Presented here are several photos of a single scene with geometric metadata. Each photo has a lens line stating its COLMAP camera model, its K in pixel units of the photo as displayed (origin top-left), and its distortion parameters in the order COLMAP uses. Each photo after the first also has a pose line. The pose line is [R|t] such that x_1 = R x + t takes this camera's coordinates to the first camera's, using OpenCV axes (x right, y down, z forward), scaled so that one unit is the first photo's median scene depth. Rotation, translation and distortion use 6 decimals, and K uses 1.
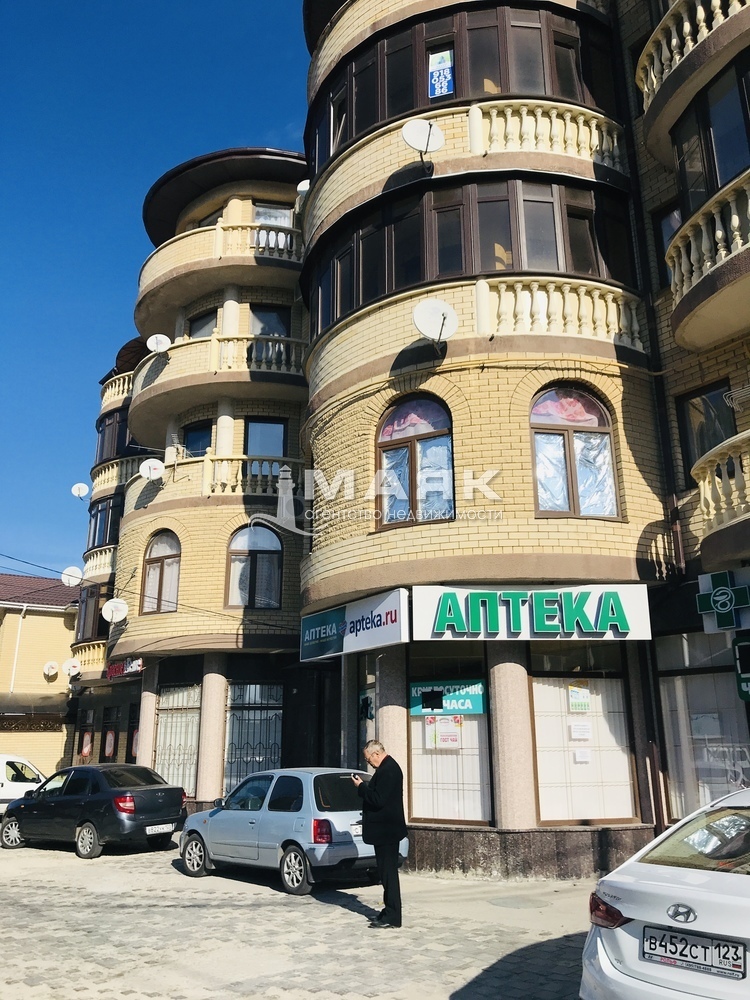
lens RADIAL K [[828.7, 0, 378.5], [0, 828.7, 498.9], [0, 0, 1]] dist [0.045275, -0.029200]
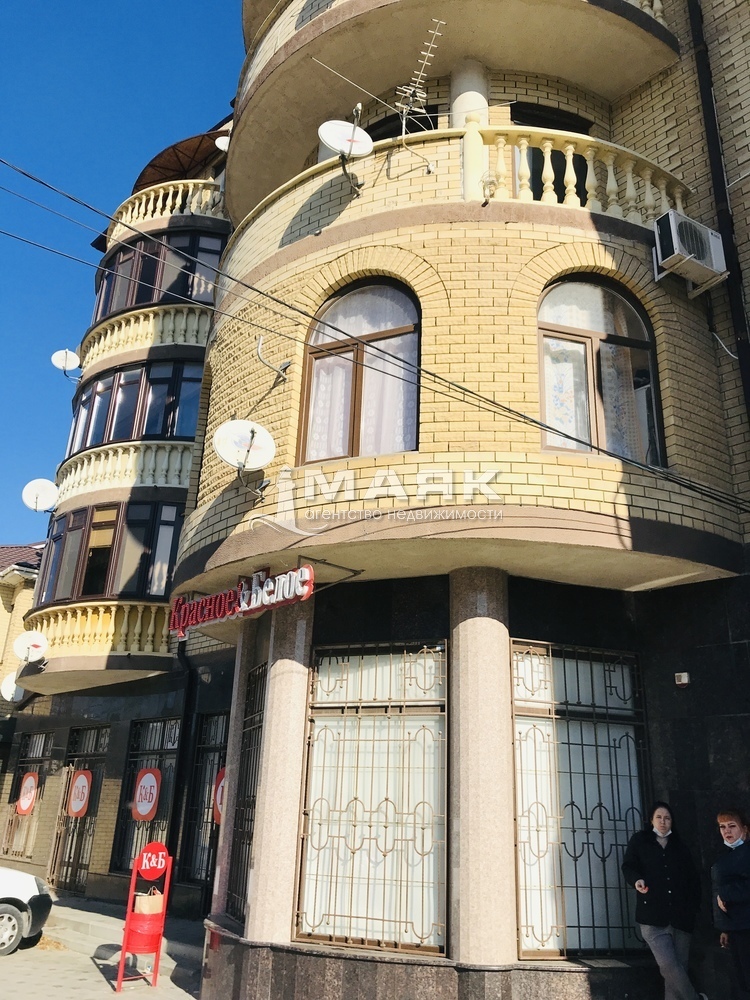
lens RADIAL K [[828.7, 0, 370.9], [0, 828.7, 500.2], [0, 0, 1]] dist [0.045275, -0.029200]
pose [[0.991505, 0.087162, 0.096543, -0.284781], [-0.079376, 0.993487, -0.081751, 0.183257], [-0.103040, 0.073393, 0.991966, 0.585521]]
